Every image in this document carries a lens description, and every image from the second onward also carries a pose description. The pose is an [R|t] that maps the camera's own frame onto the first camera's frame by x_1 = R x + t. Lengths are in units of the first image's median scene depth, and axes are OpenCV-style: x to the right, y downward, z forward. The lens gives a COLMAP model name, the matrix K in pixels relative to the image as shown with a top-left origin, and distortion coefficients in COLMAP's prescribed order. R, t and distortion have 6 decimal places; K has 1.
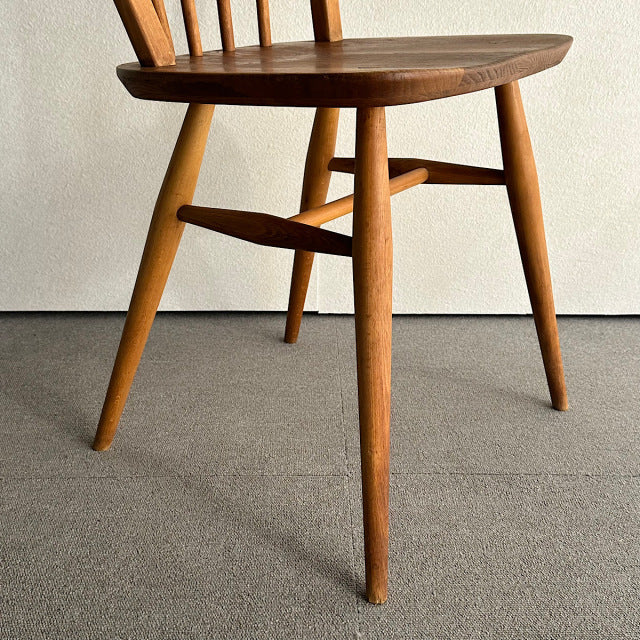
lens RADIAL K [[915.3, 0, 318.6], [0, 915.3, 307.1], [0, 0, 1]] dist [0.092035, 0.000000]
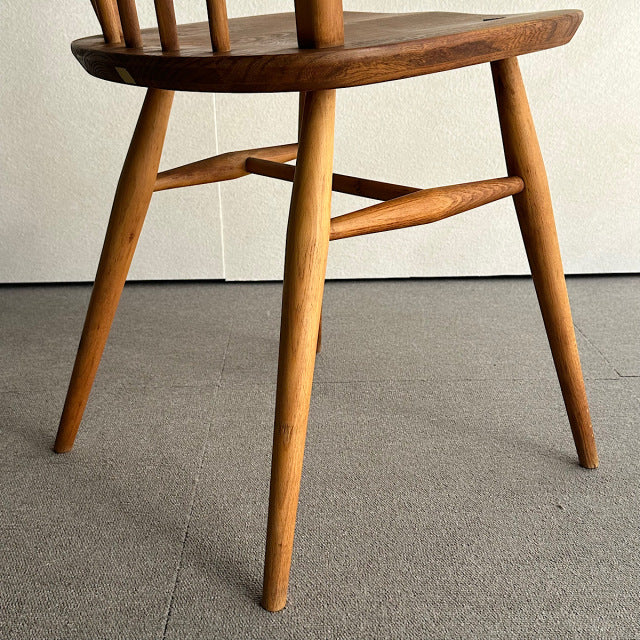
lens RADIAL K [[915.3, 0, 321.4], [0, 915.3, 315.6], [0, 0, 1]] dist [0.092035, 0.000000]
pose [[0.999696, -0.024583, 0.001757, 0.125849], [0.024642, 0.998188, -0.054894, 0.124887], [-0.000404, 0.054921, 0.998491, -0.129503]]
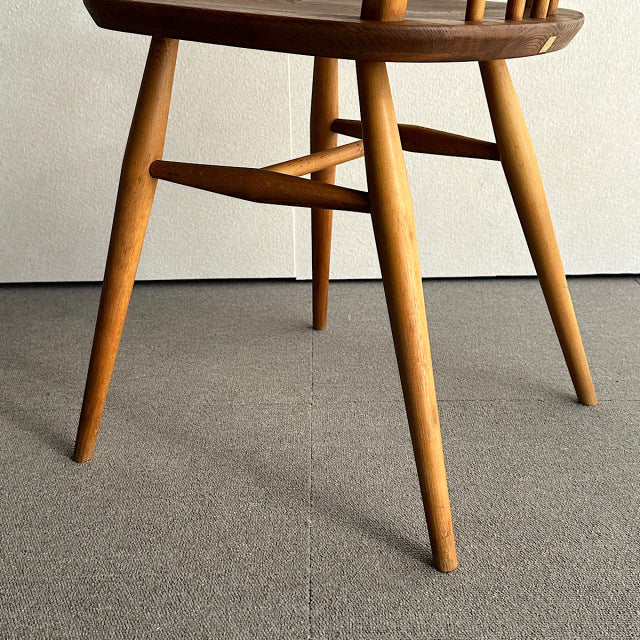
lens RADIAL K [[915.3, 0, 306.6], [0, 915.3, 307.0], [0, 0, 1]] dist [0.092035, 0.000000]
pose [[0.999346, -0.021041, -0.029391, 0.045848], [0.019821, 0.998954, -0.041207, 0.089160], [0.030228, 0.040598, 0.998718, -0.044922]]
